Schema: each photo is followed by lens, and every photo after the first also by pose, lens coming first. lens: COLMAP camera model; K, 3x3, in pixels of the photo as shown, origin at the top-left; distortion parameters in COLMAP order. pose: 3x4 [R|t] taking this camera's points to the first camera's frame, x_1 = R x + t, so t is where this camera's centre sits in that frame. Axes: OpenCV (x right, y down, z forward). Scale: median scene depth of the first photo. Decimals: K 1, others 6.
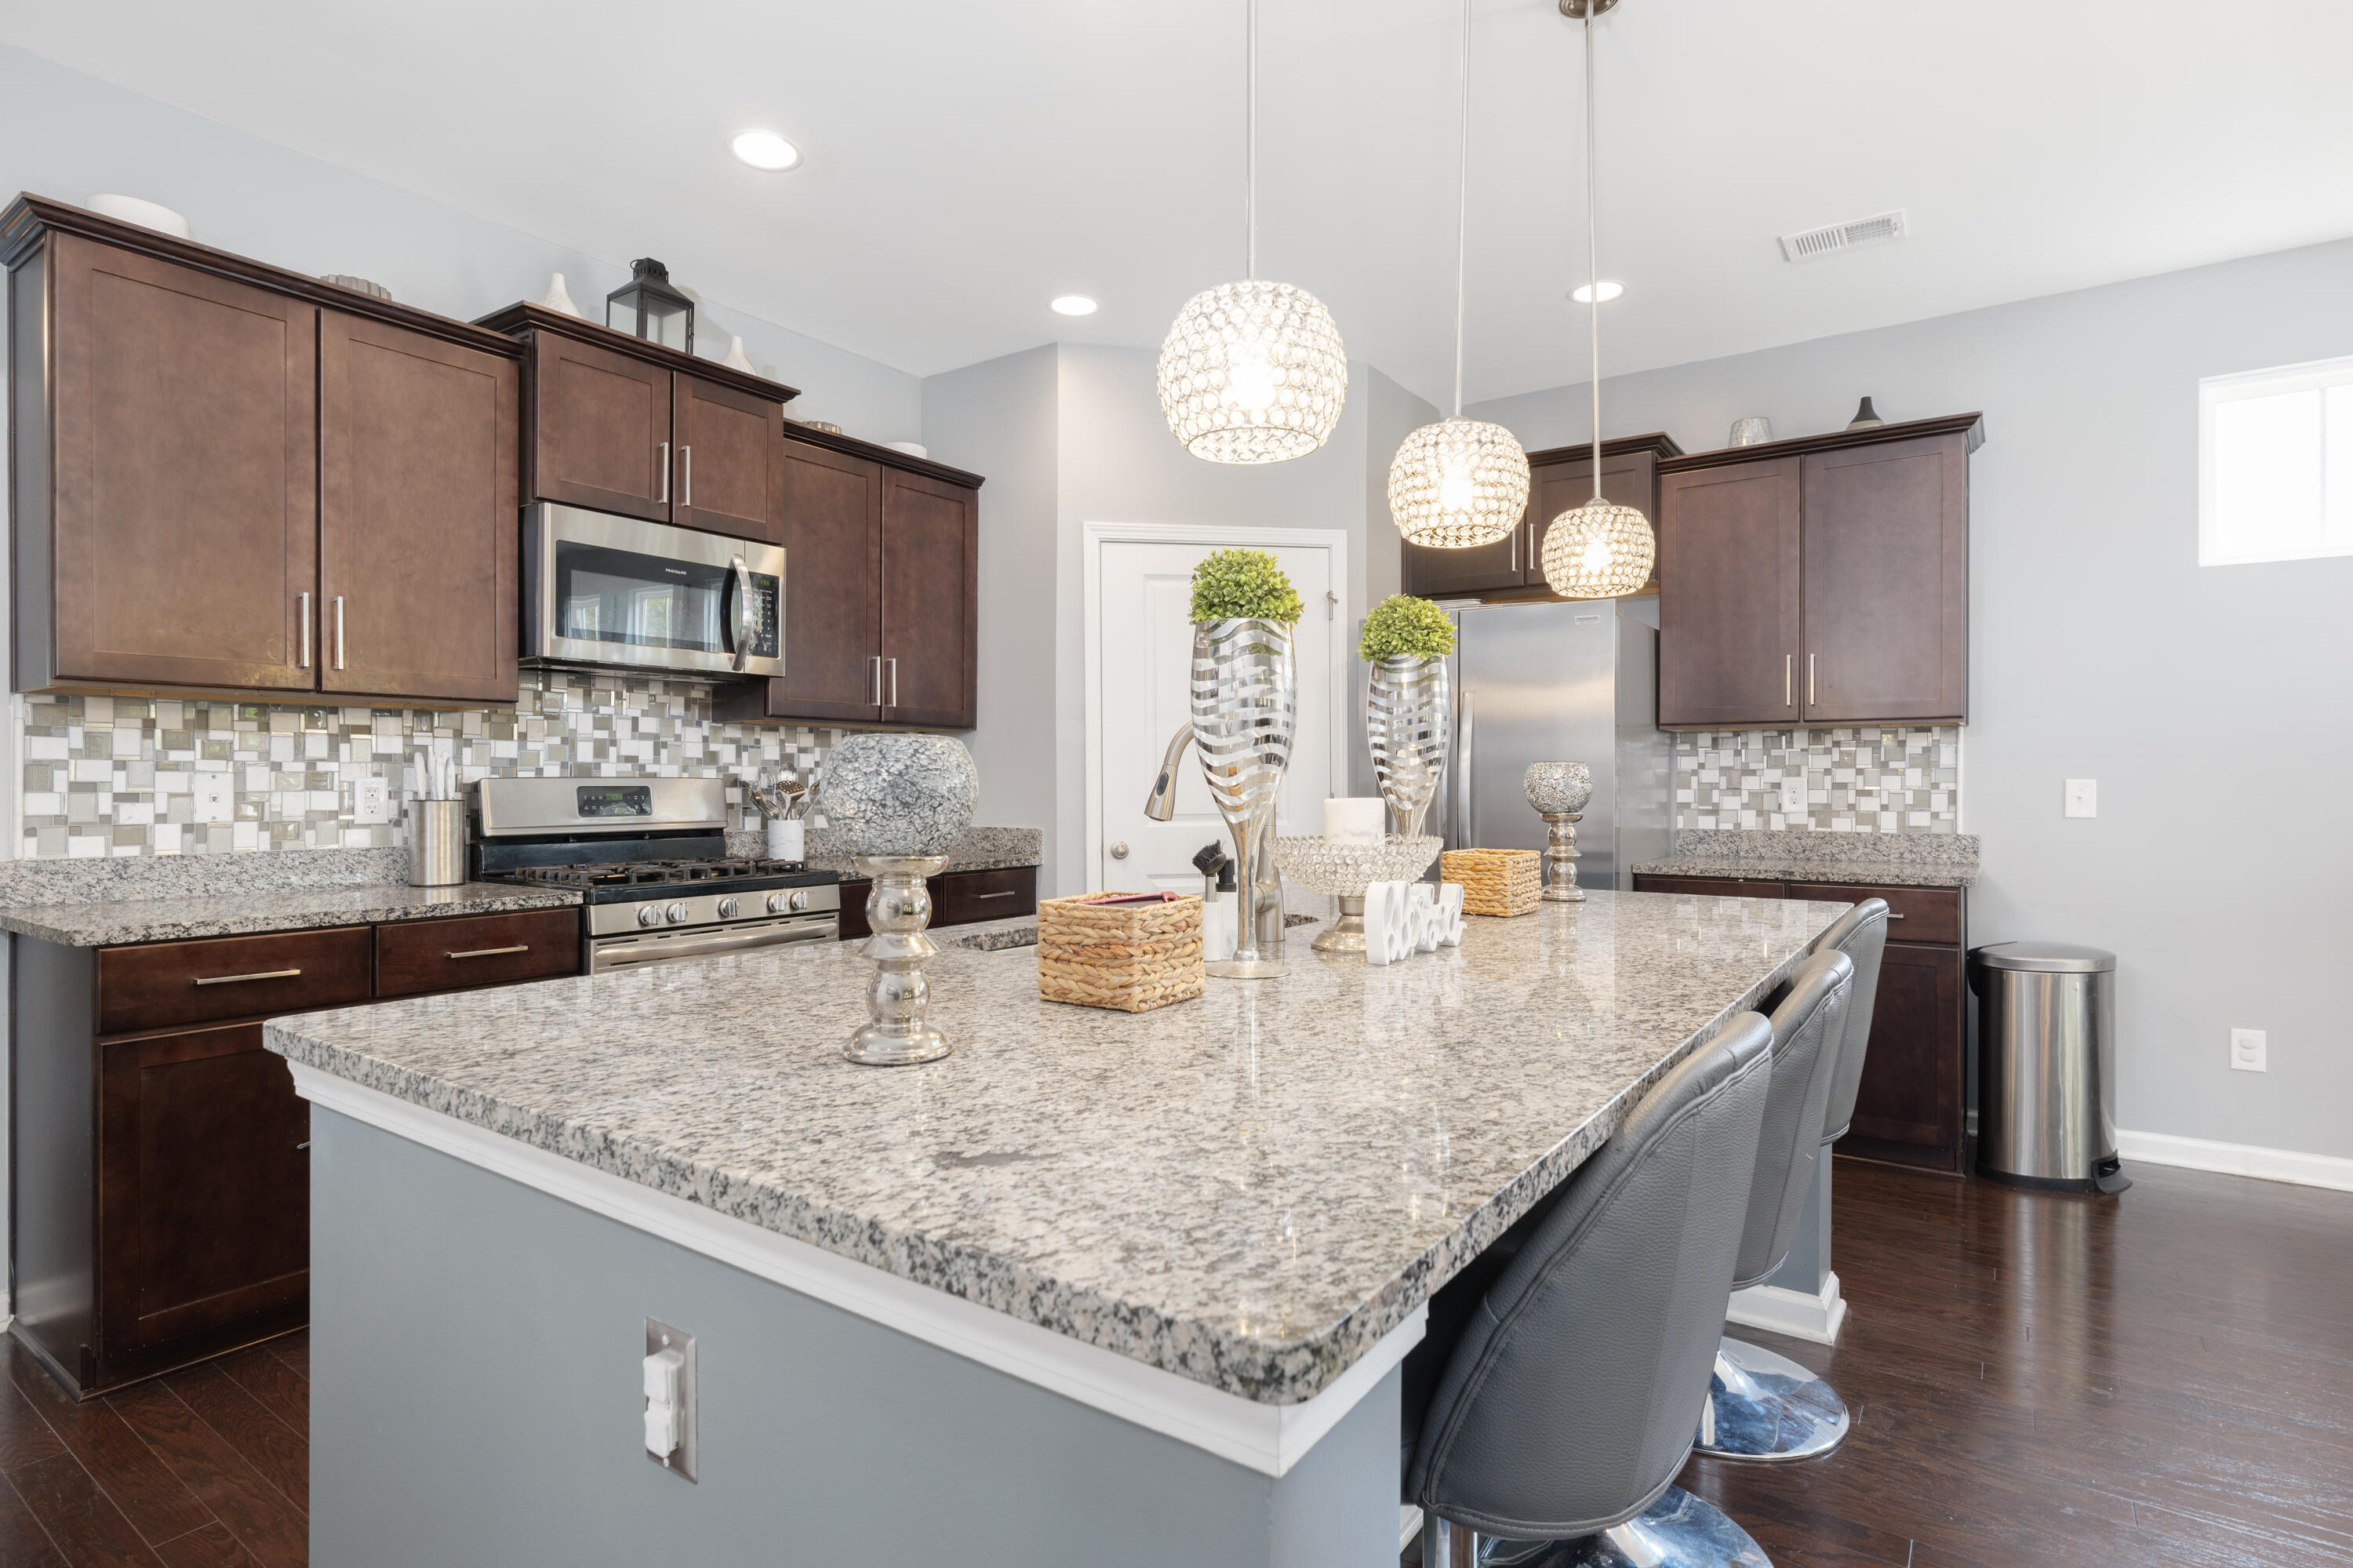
lens RADIAL K [[1138.8, 0, 1176.5], [0, 1138.8, 784.0], [0, 0, 1]] dist [-0.002500, -0.001111]
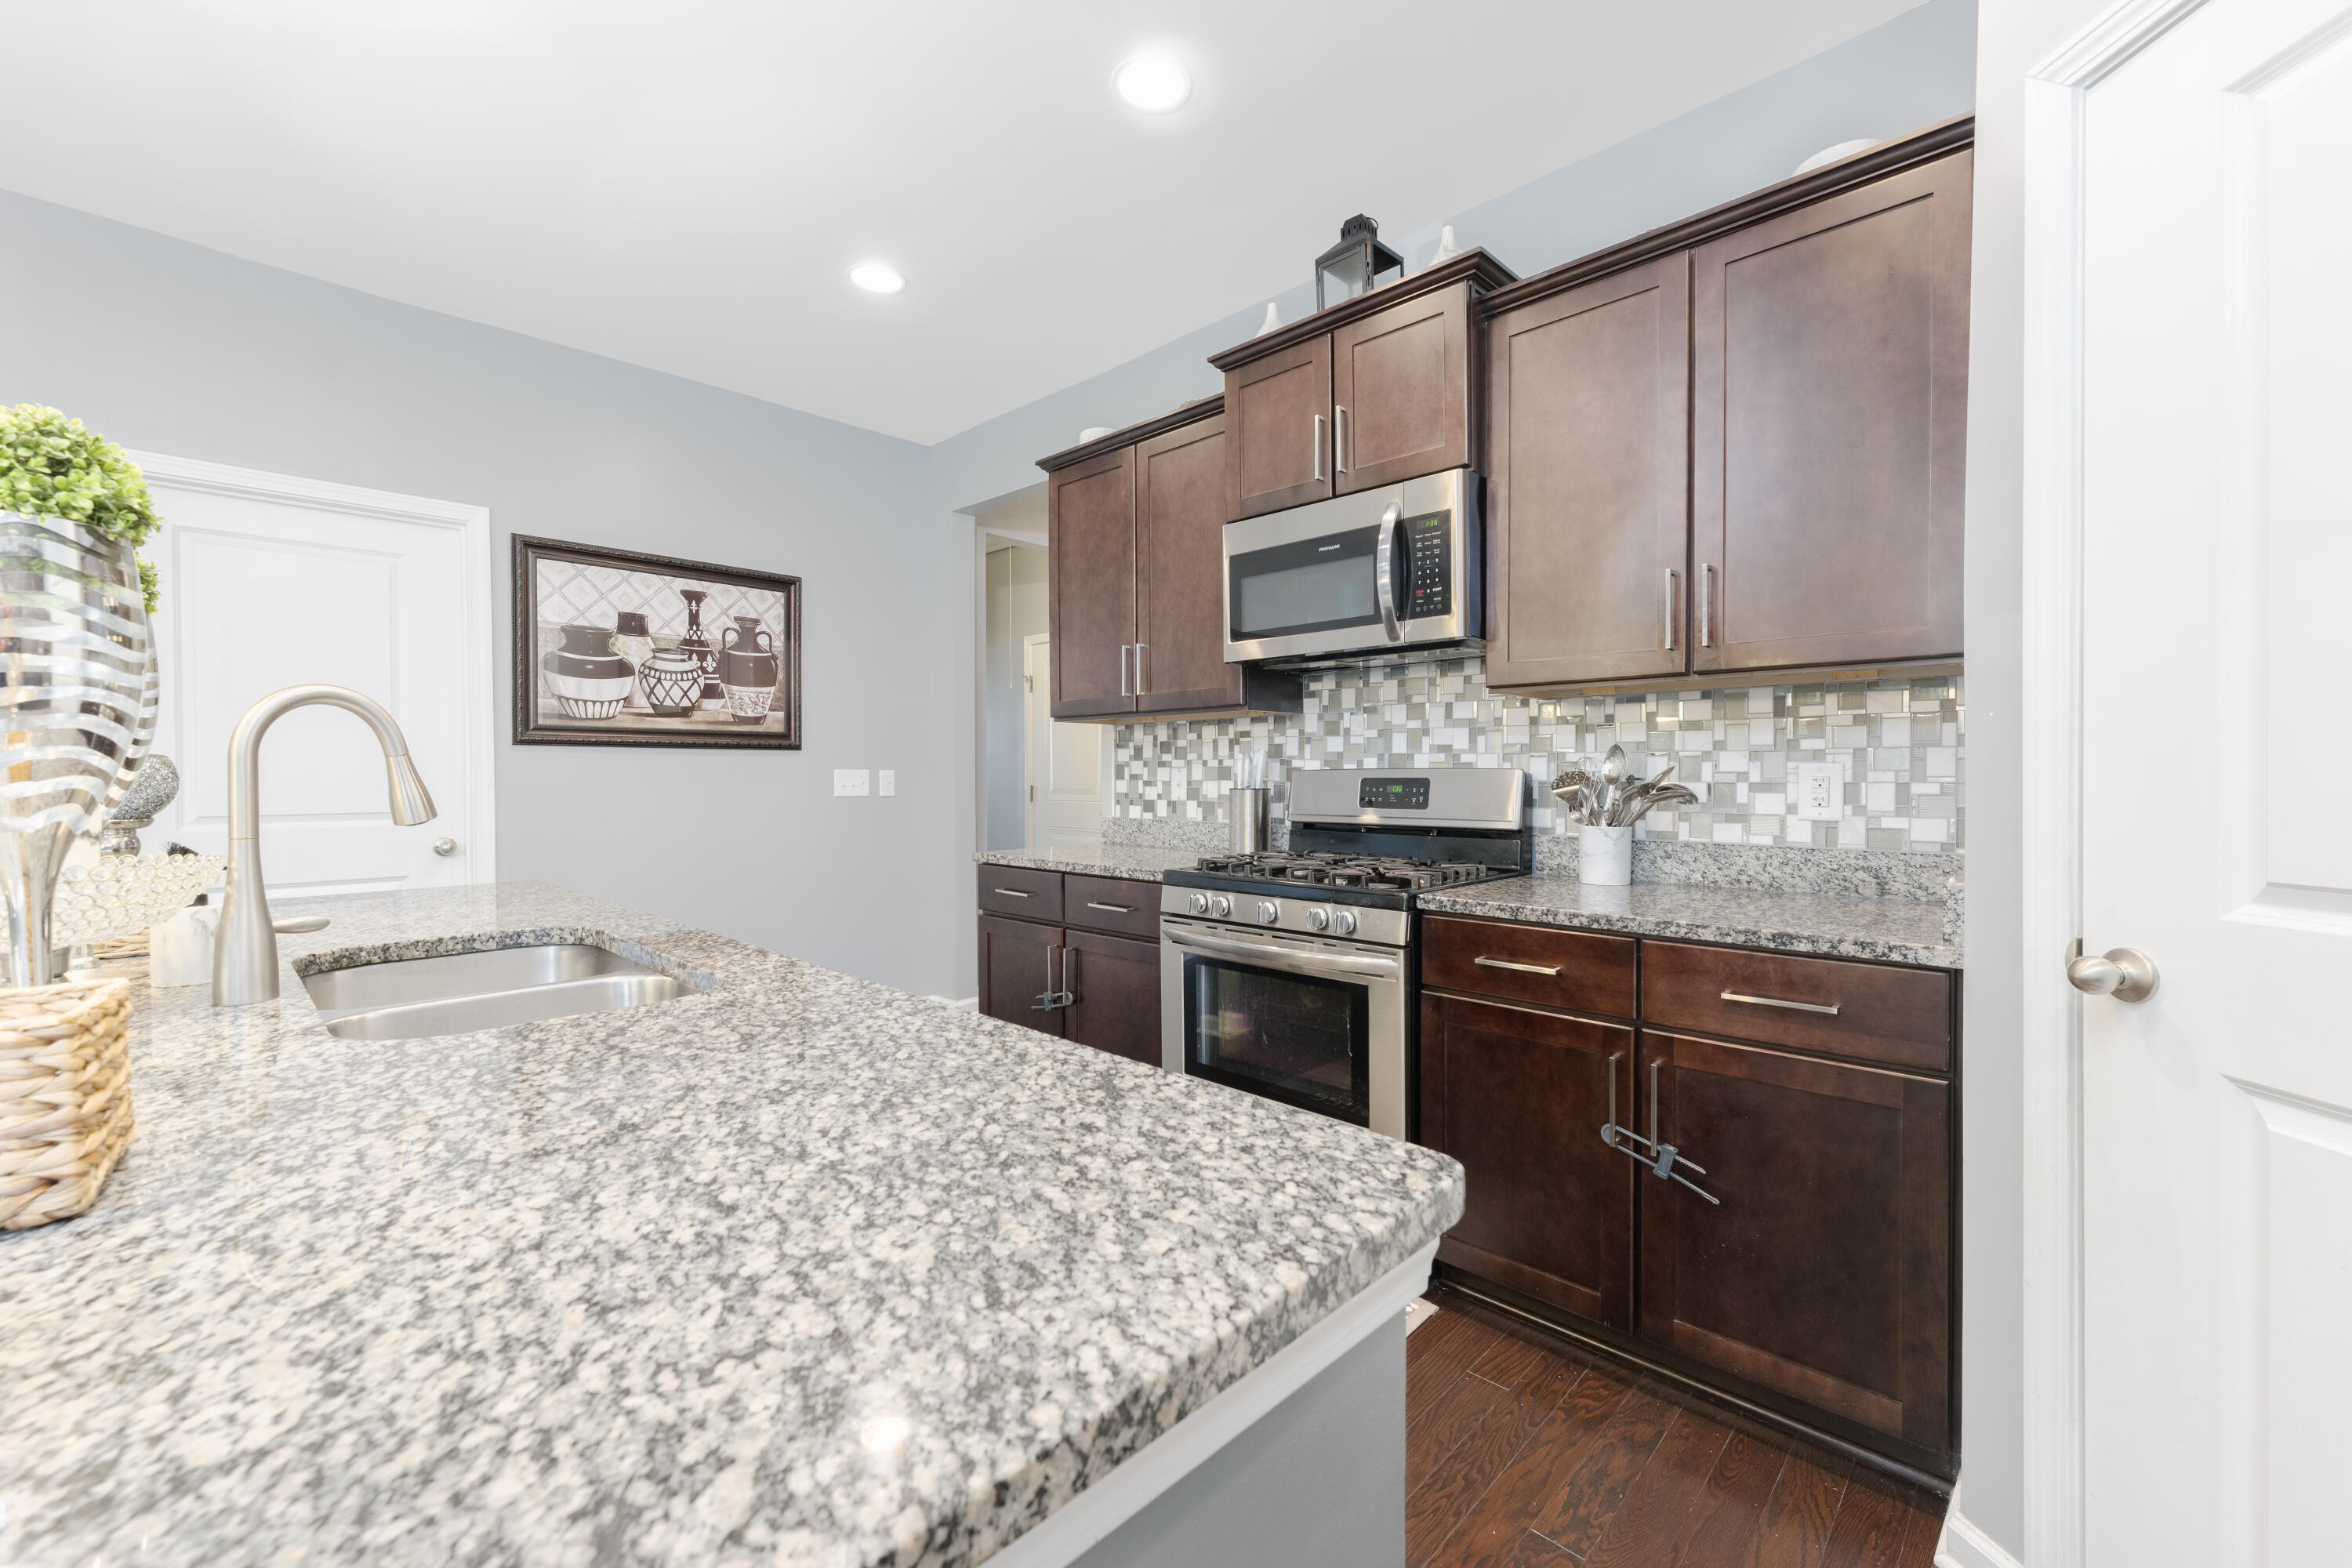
lens RADIAL K [[932.0, 0, 1176.0], [0, 932.0, 784.0], [0, 0, 1]] dist [0.009322, 0.000521]
pose [[-0.142633, 0.008659, -0.989738, 0.325140], [-0.000161, 0.999962, 0.008771, 0.000407], [0.989776, 0.001410, -0.142626, 0.956094]]
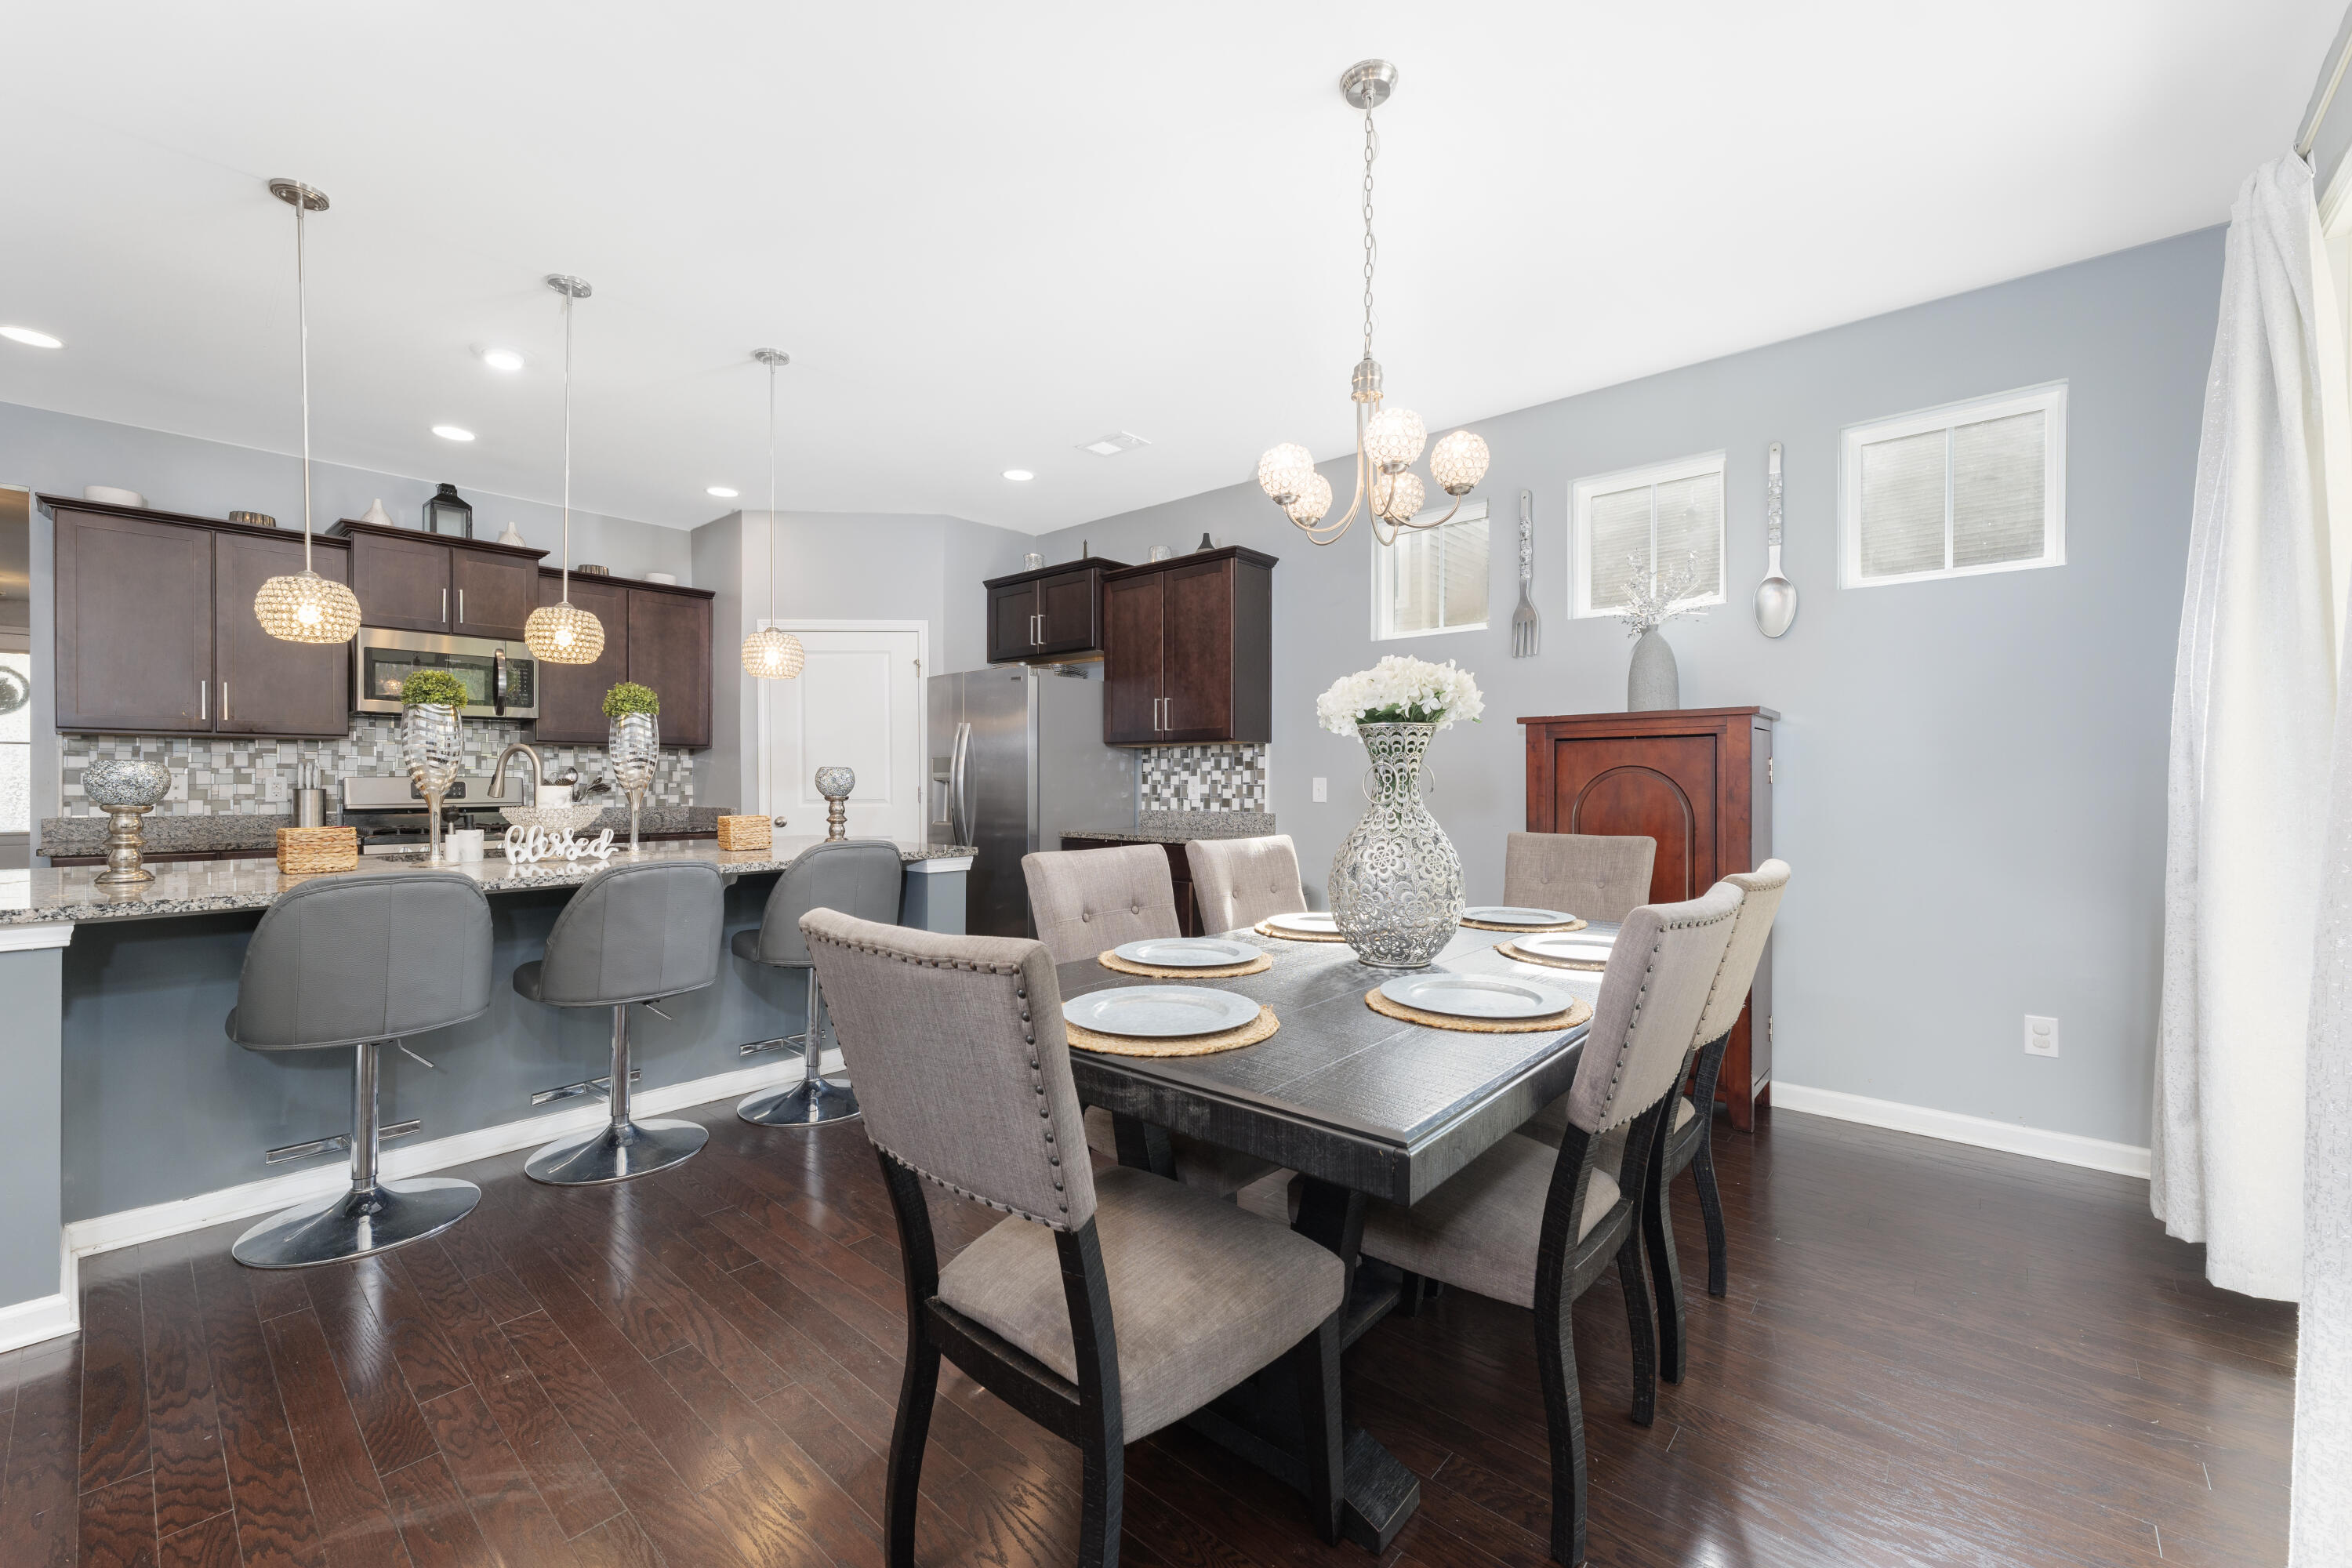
lens RADIAL K [[932.0, 0, 1176.0], [0, 932.0, 784.0], [0, 0, 1]] dist [0.009322, 0.000521]
pose [[0.993805, -0.000291, -0.111140, 0.822428], [0.000175, 0.999999, -0.001051, 0.007051], [0.111140, 0.001025, 0.993804, -0.322177]]
